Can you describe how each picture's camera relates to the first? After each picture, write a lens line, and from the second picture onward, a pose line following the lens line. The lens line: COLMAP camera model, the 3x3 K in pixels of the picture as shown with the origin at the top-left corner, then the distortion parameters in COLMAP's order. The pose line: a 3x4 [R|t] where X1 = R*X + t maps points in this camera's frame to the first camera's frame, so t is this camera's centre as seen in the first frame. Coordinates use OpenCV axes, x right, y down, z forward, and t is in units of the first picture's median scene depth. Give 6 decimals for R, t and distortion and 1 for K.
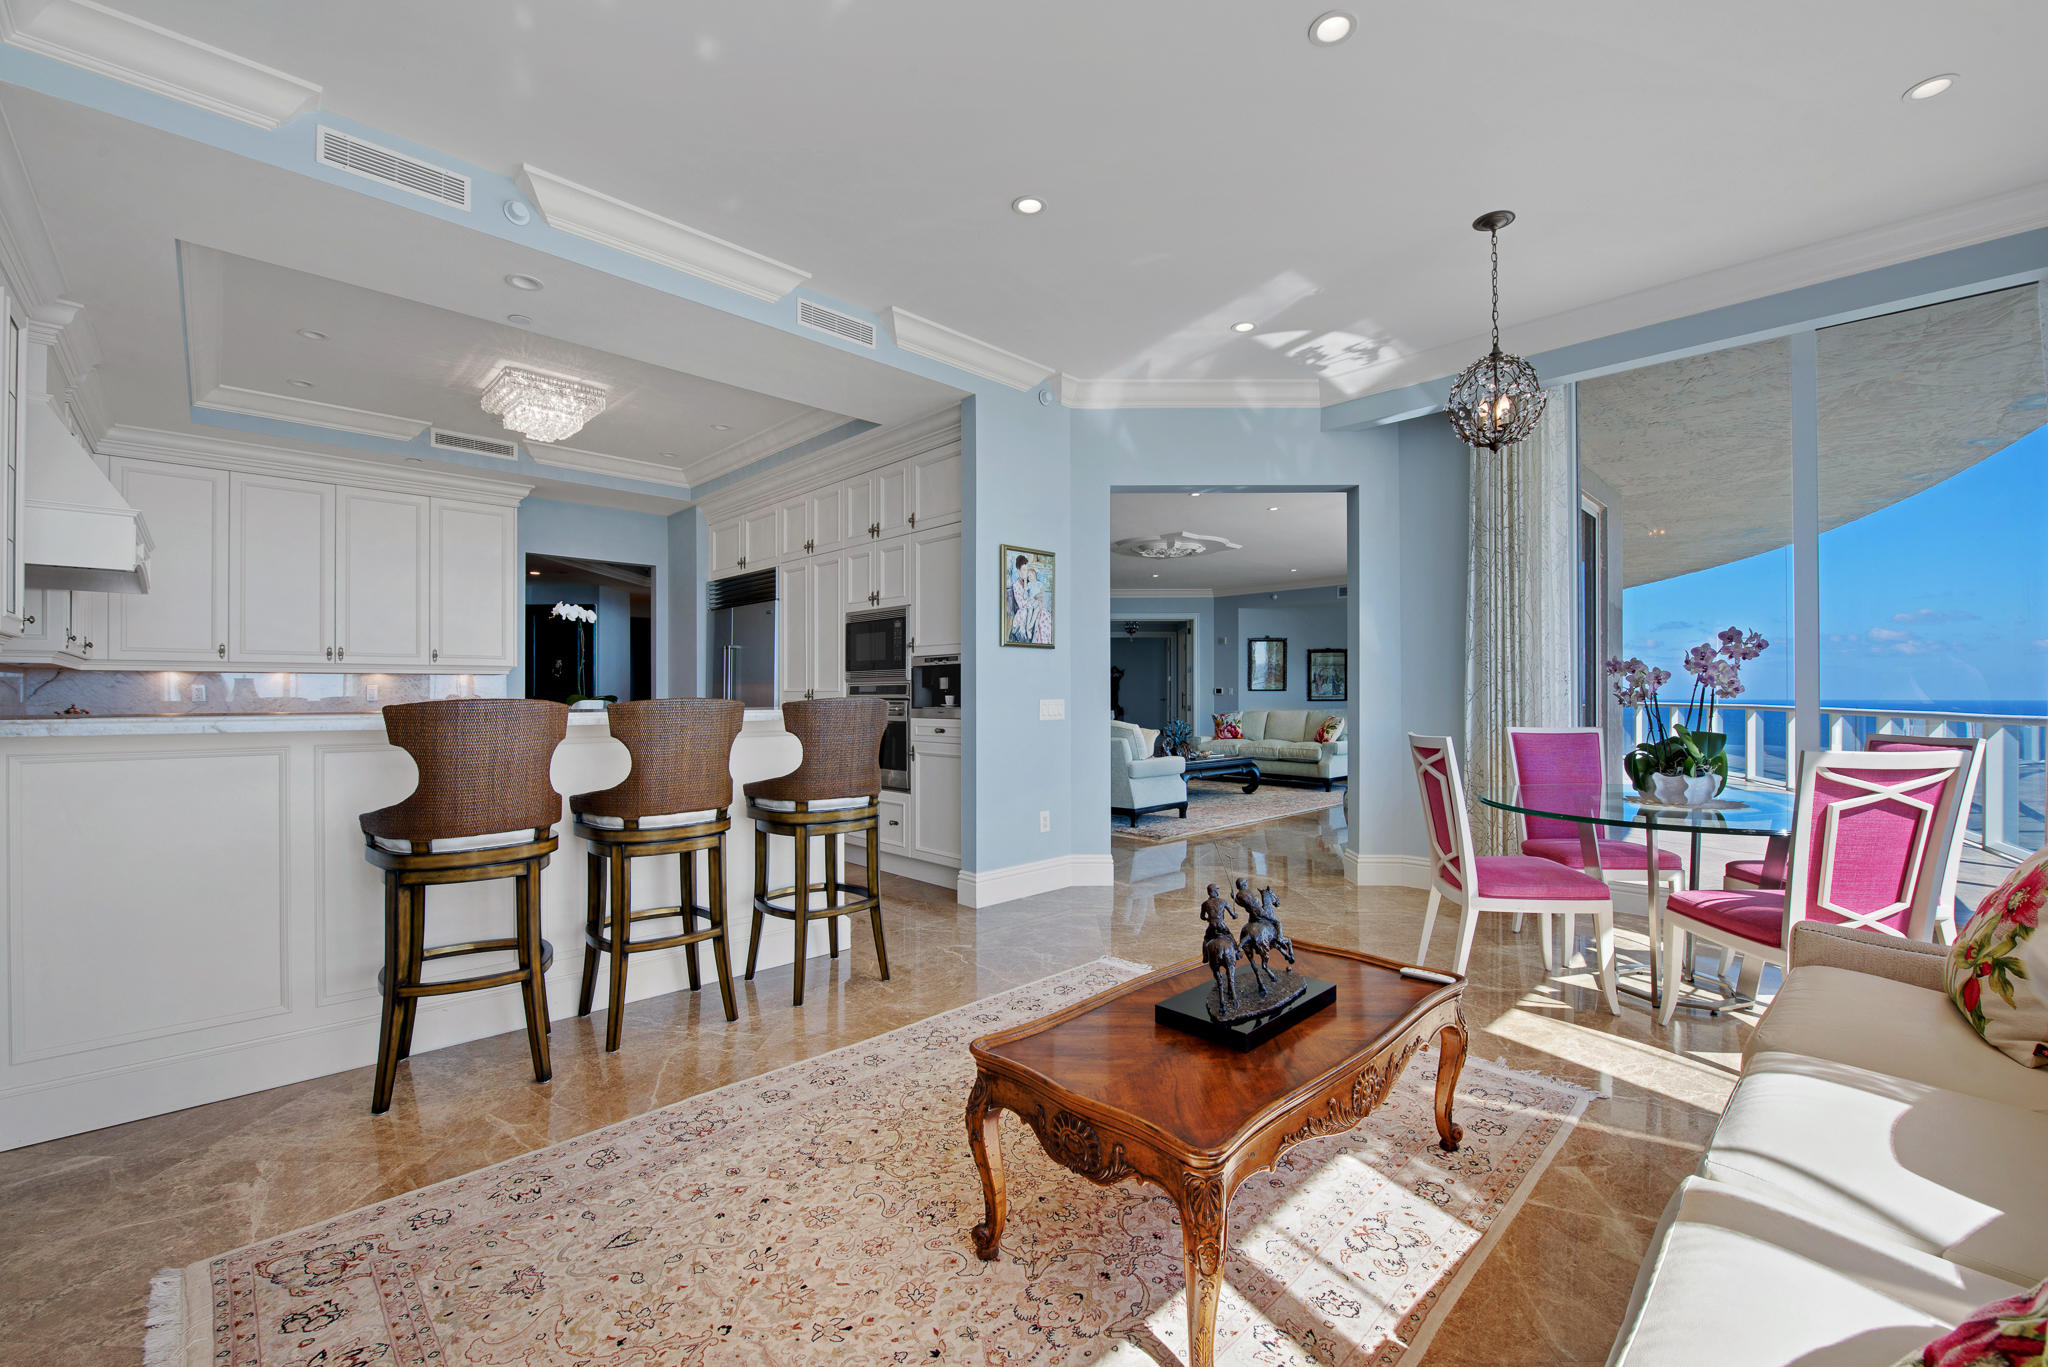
lens RADIAL K [[845.3, 0, 1006.5], [0, 845.3, 691.0], [0, 0, 1]] dist [-0.021267, -0.000121]
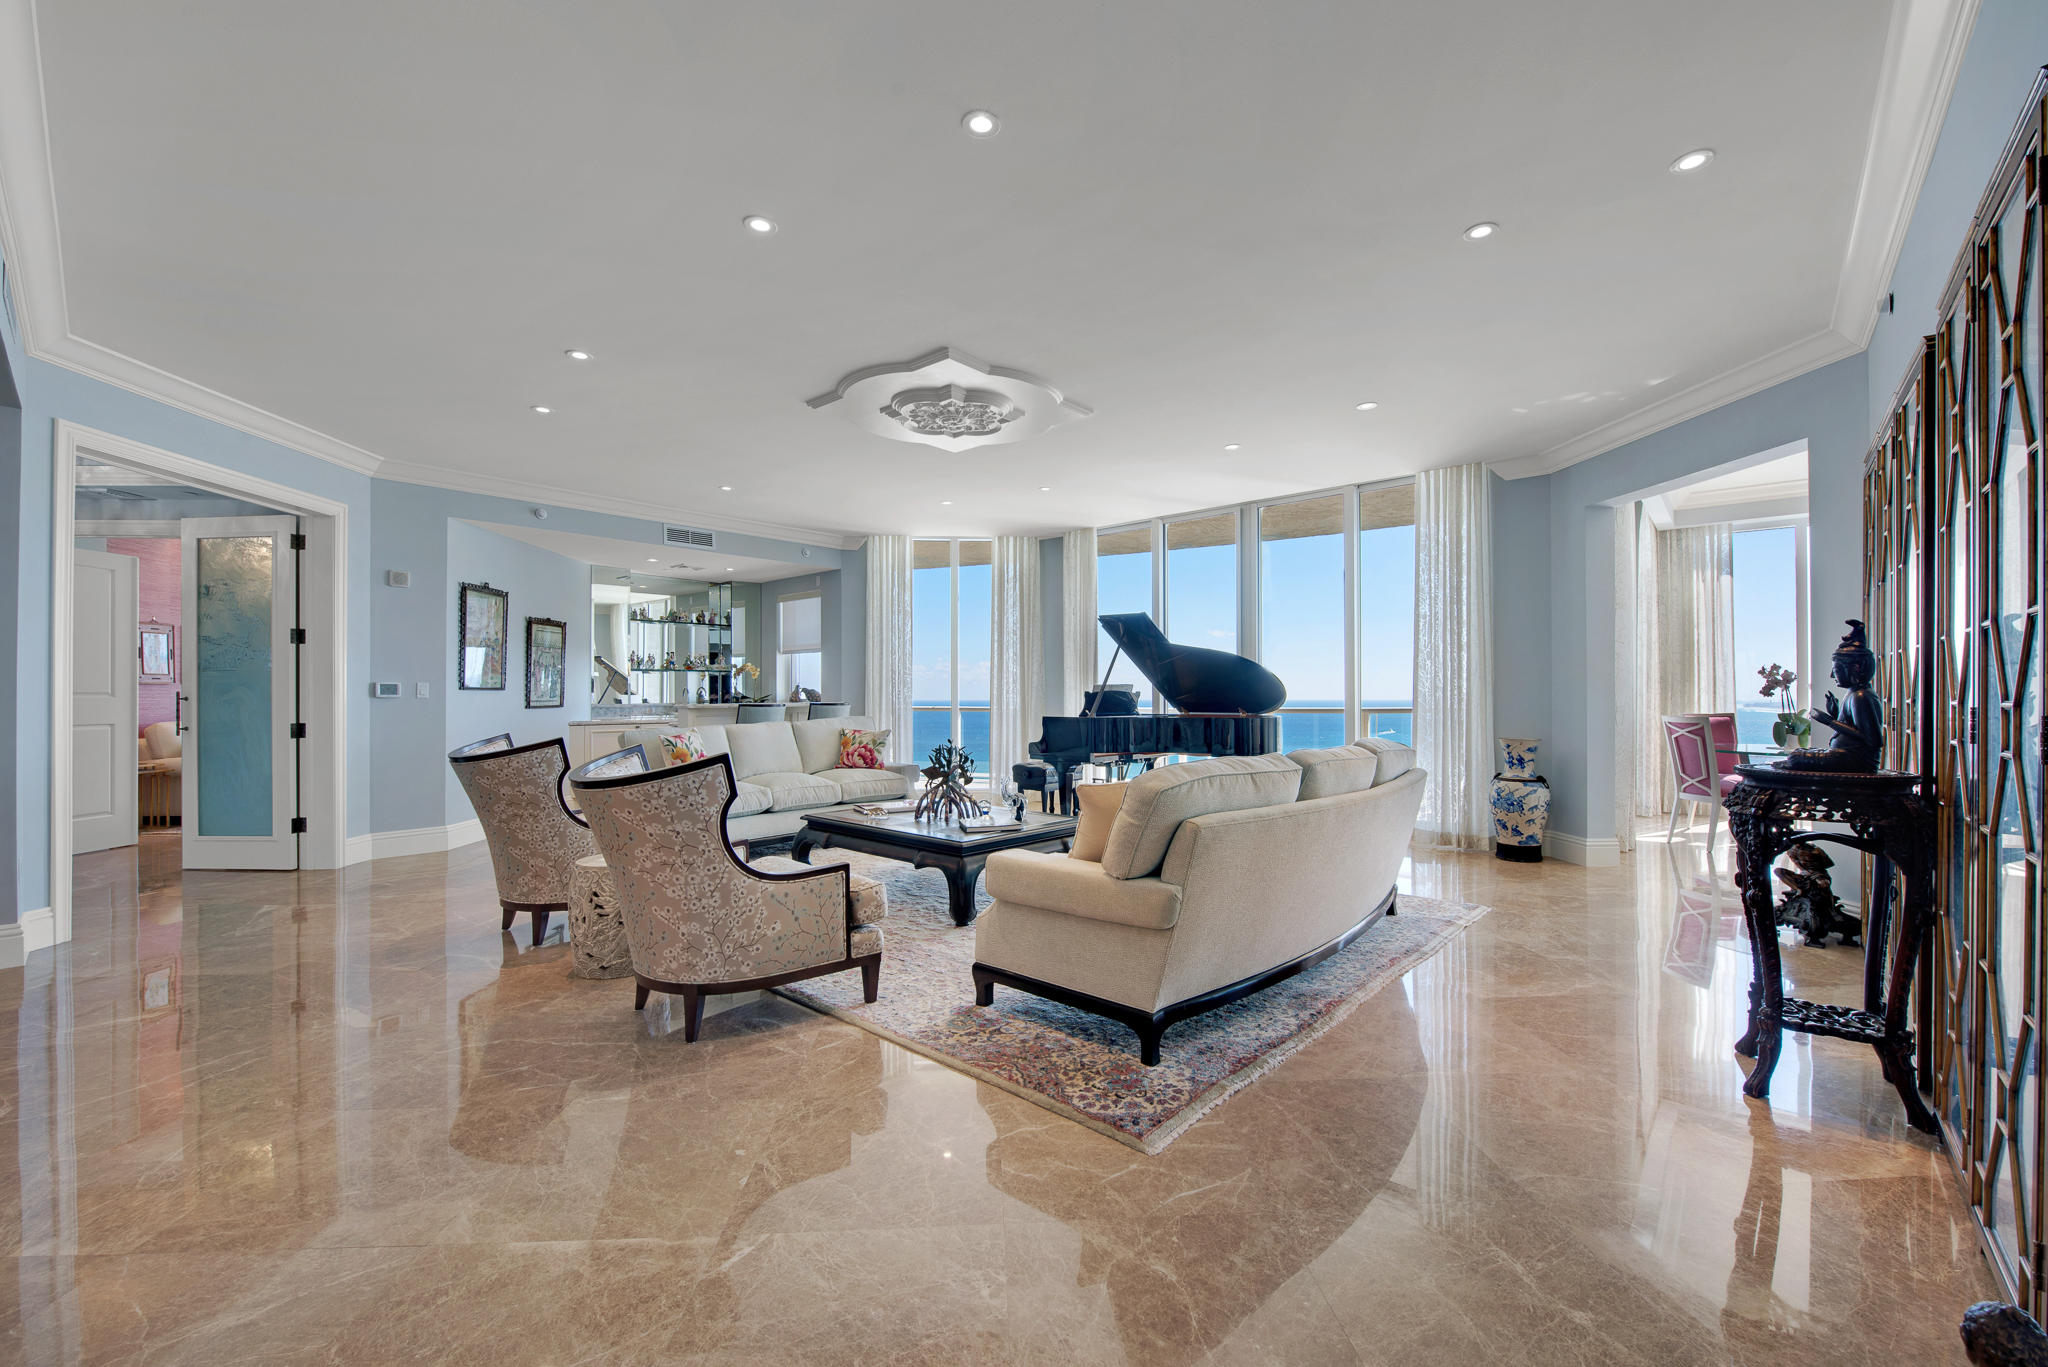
lens RADIAL K [[806.7, 0, 1034.9], [0, 806.7, 693.1], [0, 0, 1]] dist [-0.000595, -0.000055]
pose [[-0.083784, 0.002214, 0.996482, -0.527872], [-0.003248, 0.999992, -0.002495, 0.005657], [-0.996479, -0.003446, -0.083776, 1.709938]]
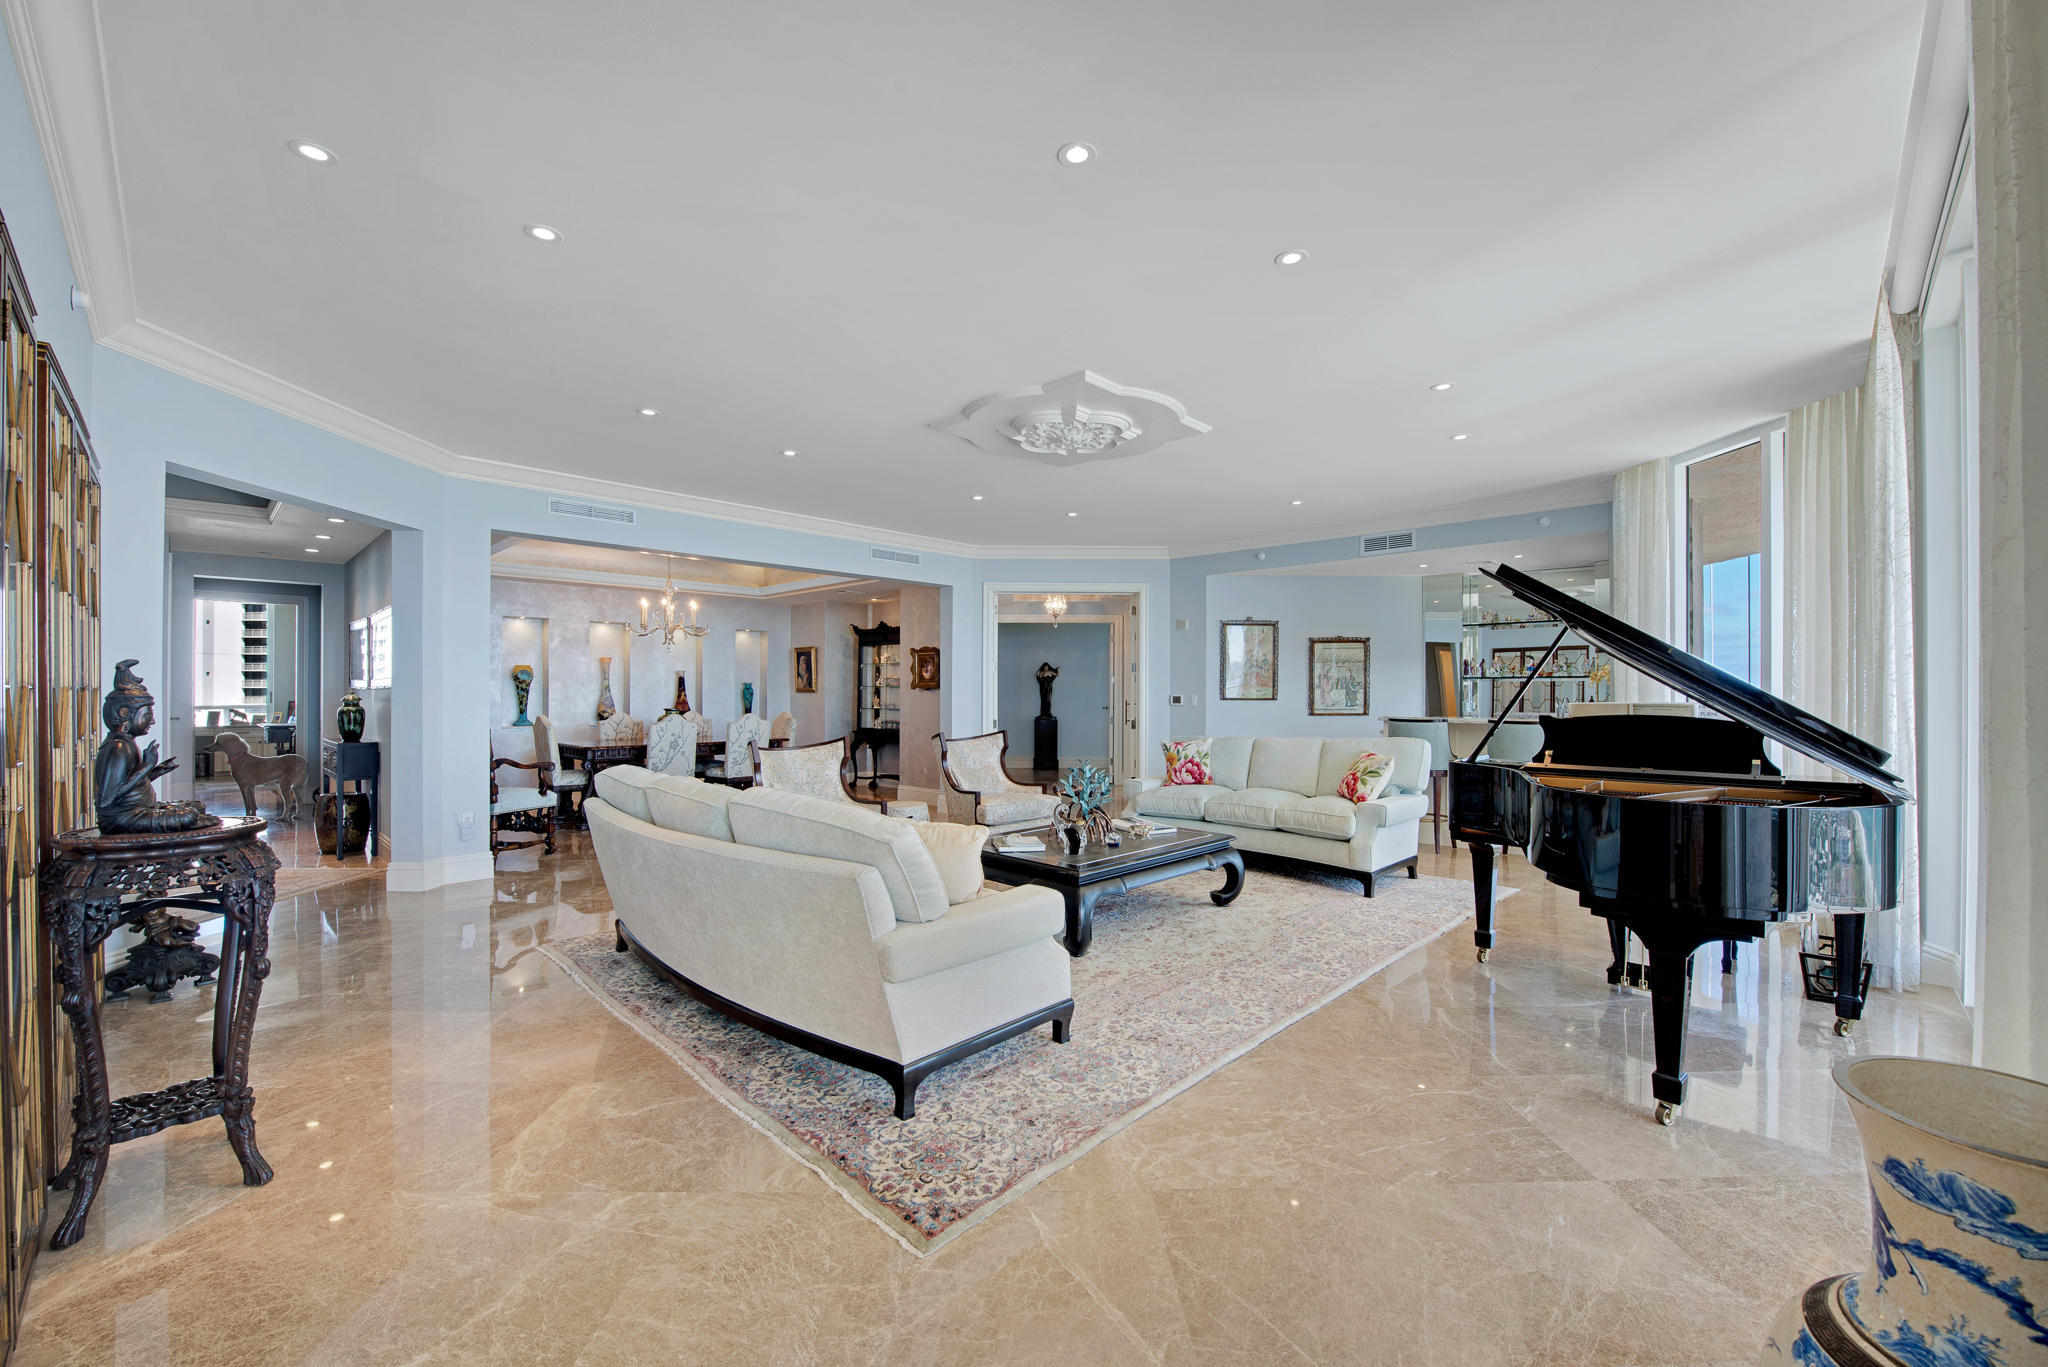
lens RADIAL K [[818.0, 0, 1025.9], [0, 818.0, 691.4], [0, 0, 1]] dist [-0.012741, -0.000059]
pose [[0.998825, 0.003467, 0.048346, 0.243421], [-0.003680, 0.999984, 0.004311, -0.021606], [-0.048330, -0.004484, 0.998821, 0.866705]]
